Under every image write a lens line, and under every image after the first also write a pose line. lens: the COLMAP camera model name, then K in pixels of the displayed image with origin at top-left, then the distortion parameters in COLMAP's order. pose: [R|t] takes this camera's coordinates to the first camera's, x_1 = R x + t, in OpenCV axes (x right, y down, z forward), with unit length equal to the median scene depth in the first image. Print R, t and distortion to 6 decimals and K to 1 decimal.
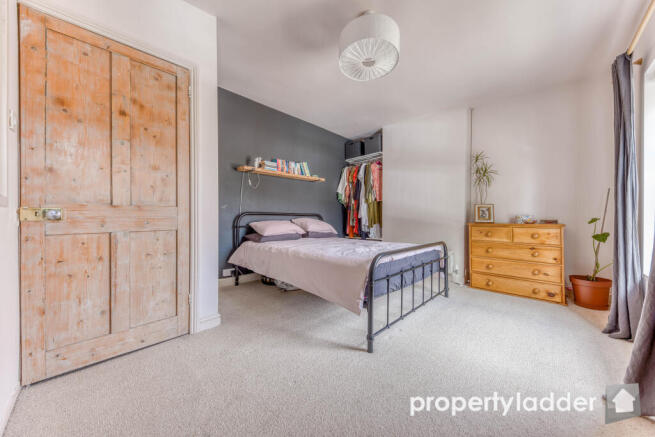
lens RADIAL K [[229.0, 0, 327.5], [0, 229.0, 218.5], [0, 0, 1]] dist [0.012860, -0.000022]
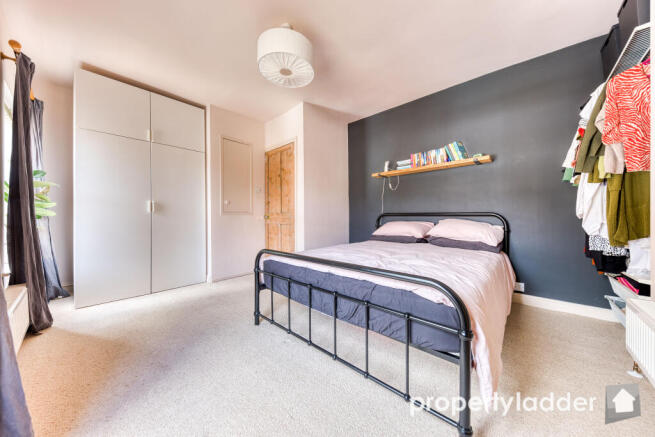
lens RADIAL K [[229.0, 0, 327.5], [0, 229.0, 218.5], [0, 0, 1]] dist [0.012860, -0.000022]
pose [[0.047735, -0.002136, -0.998858, 0.664733], [-0.002171, 0.999995, -0.002243, -0.000834], [0.998858, 0.002276, 0.047730, 0.606237]]
